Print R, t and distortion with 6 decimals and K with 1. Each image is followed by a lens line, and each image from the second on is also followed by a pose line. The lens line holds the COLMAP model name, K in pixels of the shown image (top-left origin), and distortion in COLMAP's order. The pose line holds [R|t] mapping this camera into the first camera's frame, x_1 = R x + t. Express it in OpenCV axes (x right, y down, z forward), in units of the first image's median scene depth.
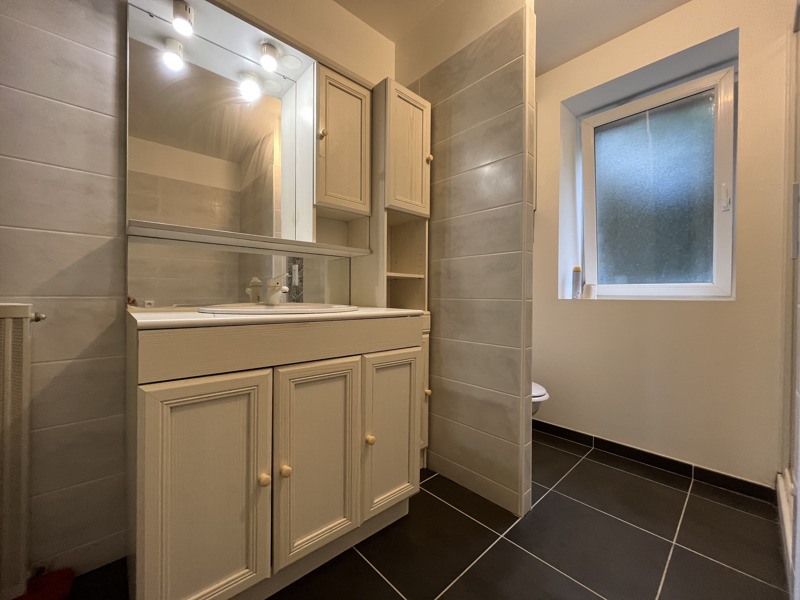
lens RADIAL K [[322.2, 0, 399.1], [0, 322.2, 298.2], [0, 0, 1]] dist [-0.001230, -0.000060]
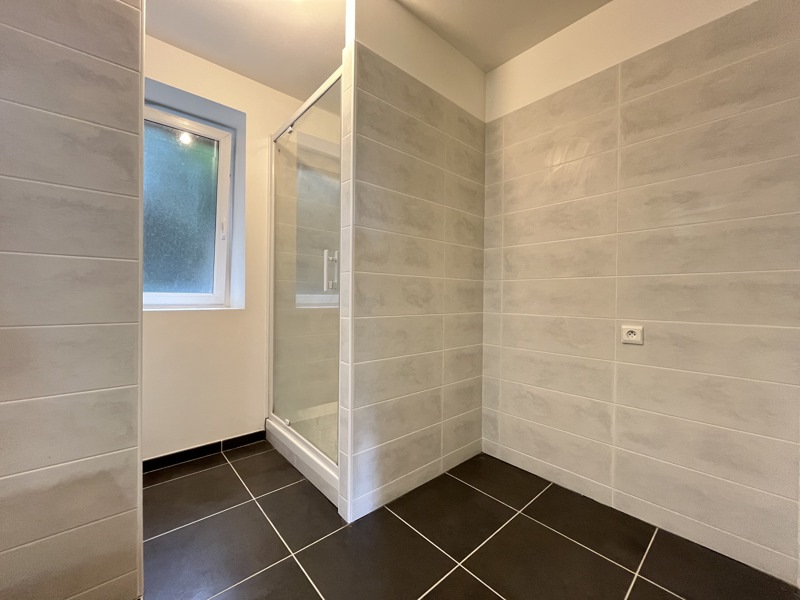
lens RADIAL K [[322.2, 0, 399.1], [0, 322.2, 298.7], [0, 0, 1]] dist [-0.001230, -0.000060]
pose [[0.019225, -0.012890, 0.999732, -0.322340], [-0.003677, 0.999909, 0.012963, -0.054417], [-0.999808, -0.003925, 0.019176, 0.286964]]
